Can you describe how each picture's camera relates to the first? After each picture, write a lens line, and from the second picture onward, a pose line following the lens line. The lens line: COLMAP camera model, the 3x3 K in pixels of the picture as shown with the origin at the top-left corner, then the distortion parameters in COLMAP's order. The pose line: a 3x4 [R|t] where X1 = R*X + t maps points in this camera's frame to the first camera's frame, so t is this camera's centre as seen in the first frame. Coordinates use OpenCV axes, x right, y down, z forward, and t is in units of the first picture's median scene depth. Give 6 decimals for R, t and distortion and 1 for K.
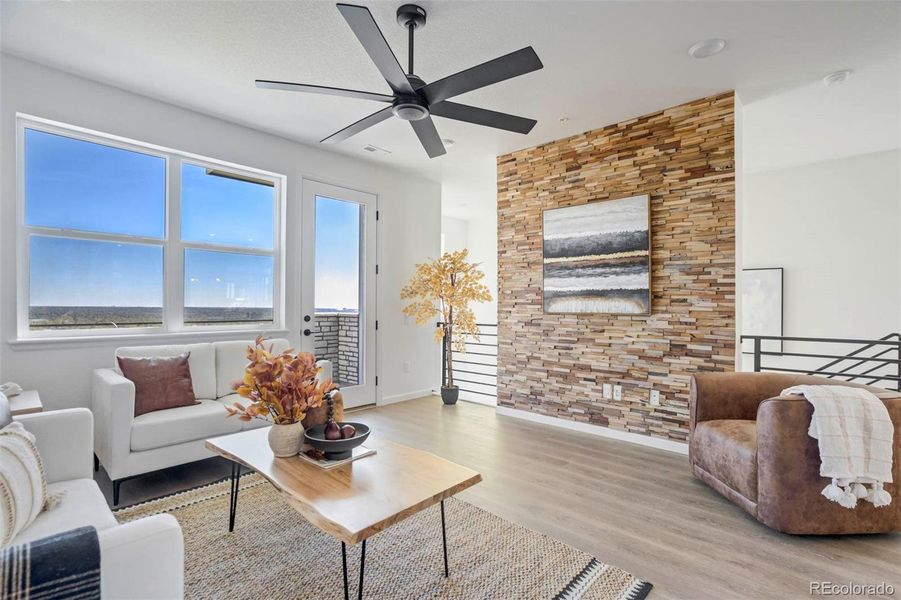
lens RADIAL K [[429.3, 0, 450.7], [0, 429.3, 306.9], [0, 0, 1]] dist [-0.000488, 0.000555]
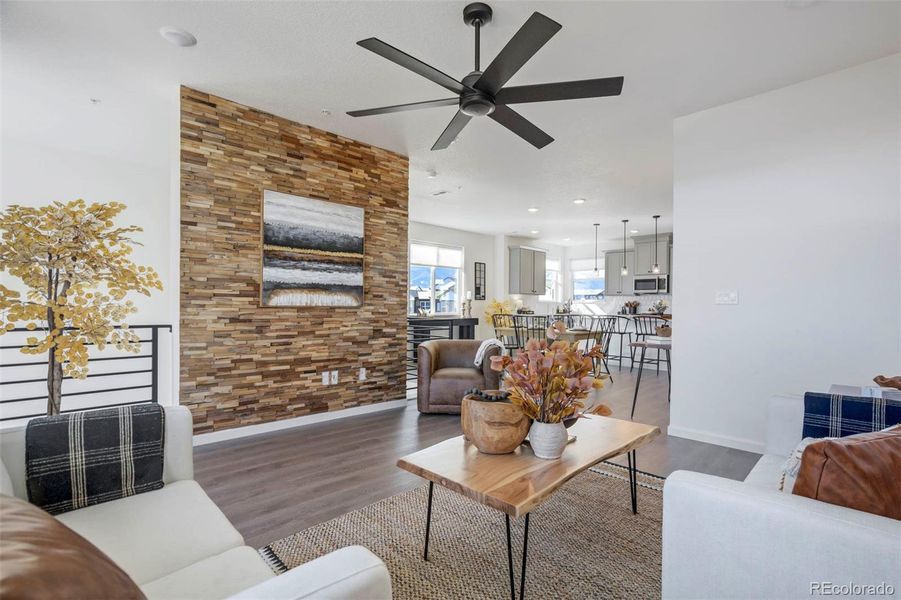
lens RADIAL K [[429.3, 0, 450.7], [0, 429.3, 301.6], [0, 0, 1]] dist [-0.000488, 0.000555]
pose [[0.067101, -0.003066, 0.997741, -0.686495], [-0.013896, 0.999895, 0.004007, -0.005493], [-0.997649, -0.014133, 0.067051, 0.614667]]
